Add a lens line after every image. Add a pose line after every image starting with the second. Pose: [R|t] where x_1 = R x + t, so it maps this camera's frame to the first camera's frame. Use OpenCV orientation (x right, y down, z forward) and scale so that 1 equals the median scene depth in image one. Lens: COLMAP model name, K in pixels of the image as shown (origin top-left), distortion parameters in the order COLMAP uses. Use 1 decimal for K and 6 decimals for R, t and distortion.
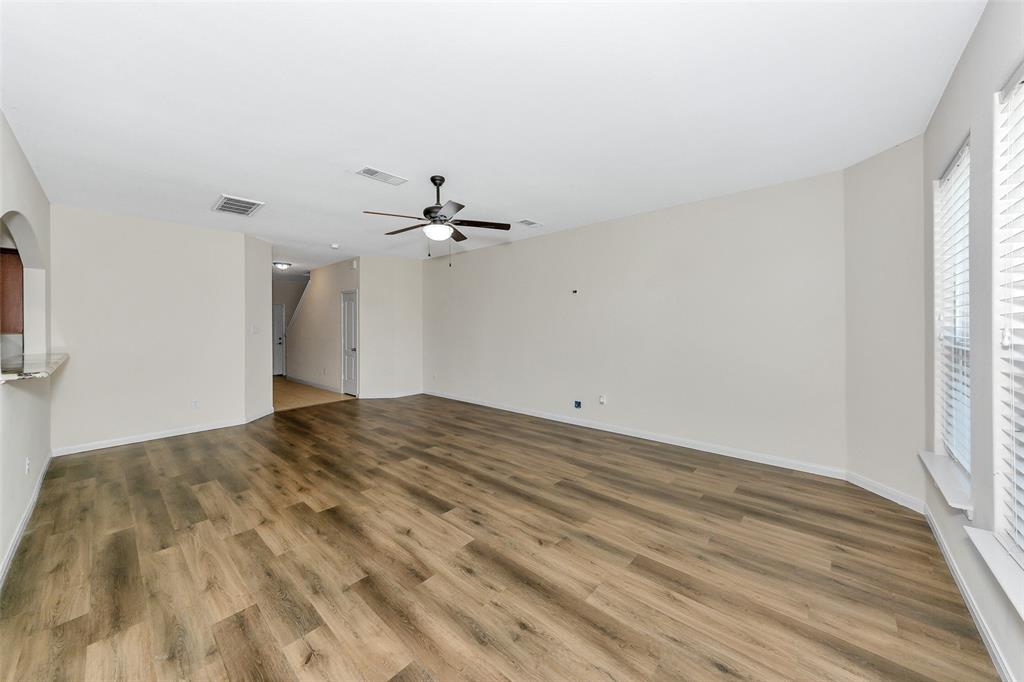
lens RADIAL K [[376.9, 0, 514.6], [0, 376.9, 319.8], [0, 0, 1]] dist [0.001139, -0.000309]
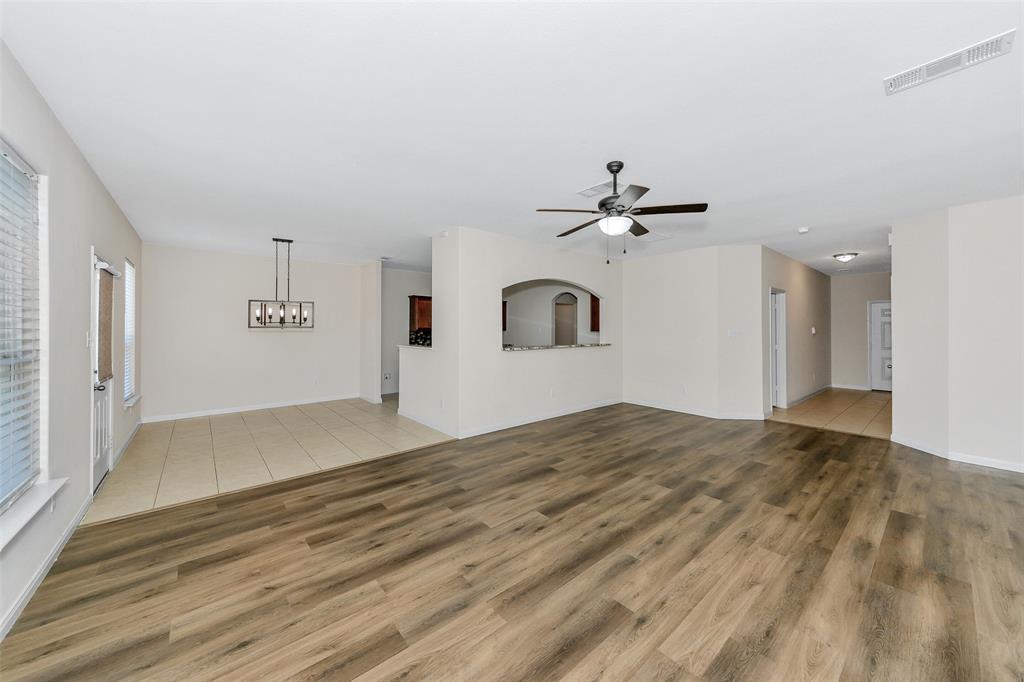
lens RADIAL K [[376.9, 0, 514.6], [0, 376.9, 319.8], [0, 0, 1]] dist [0.001139, -0.000309]
pose [[-0.152527, -0.006705, -0.988277, 0.782162], [0.005447, 0.999956, -0.007625, -0.009067], [0.988284, -0.006547, -0.152484, 1.002906]]
